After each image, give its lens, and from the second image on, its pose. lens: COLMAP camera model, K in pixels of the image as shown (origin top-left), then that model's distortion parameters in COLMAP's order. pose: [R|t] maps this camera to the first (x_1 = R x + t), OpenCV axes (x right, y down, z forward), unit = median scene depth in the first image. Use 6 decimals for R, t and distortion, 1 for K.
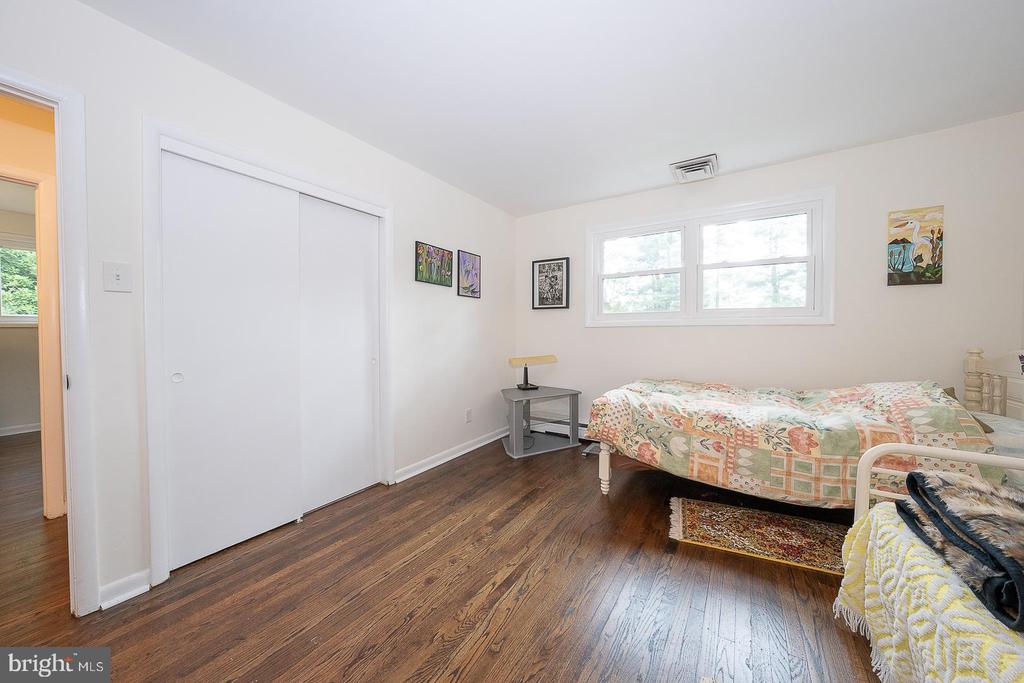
lens RADIAL K [[353.9, 0, 512.8], [0, 353.9, 338.2], [0, 0, 1]] dist [-0.028917, 0.006821]
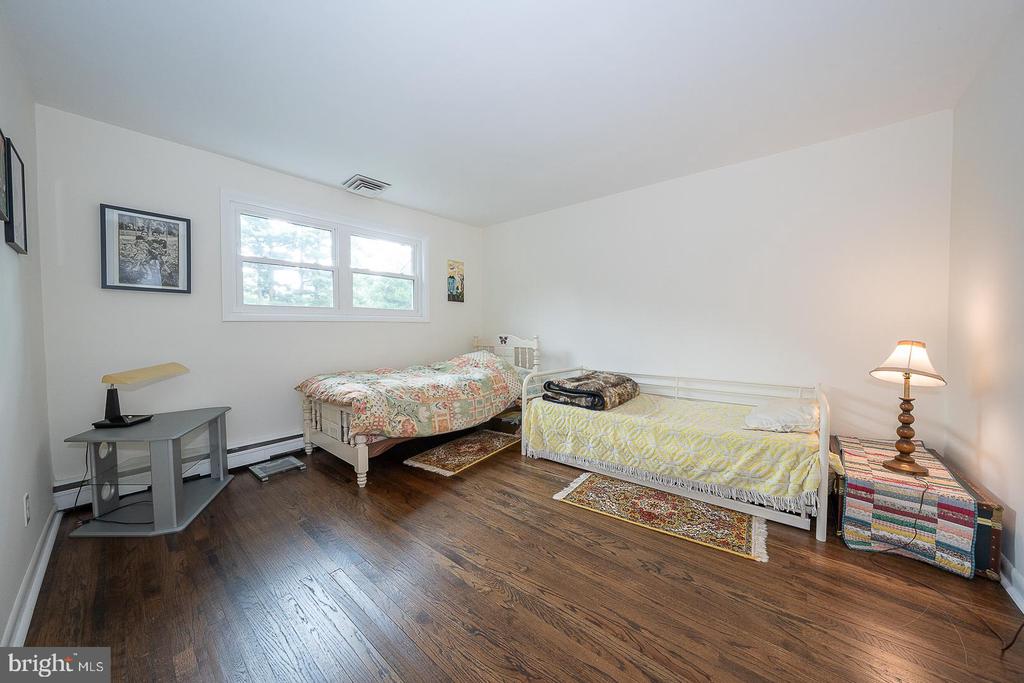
lens RADIAL K [[353.9, 0, 512.8], [0, 353.9, 338.2], [0, 0, 1]] dist [-0.028917, 0.006821]
pose [[0.124696, -0.026645, 0.991837, -0.709542], [0.024369, 0.999420, 0.023785, 0.004179], [-0.991896, 0.021205, 0.125273, 0.463689]]
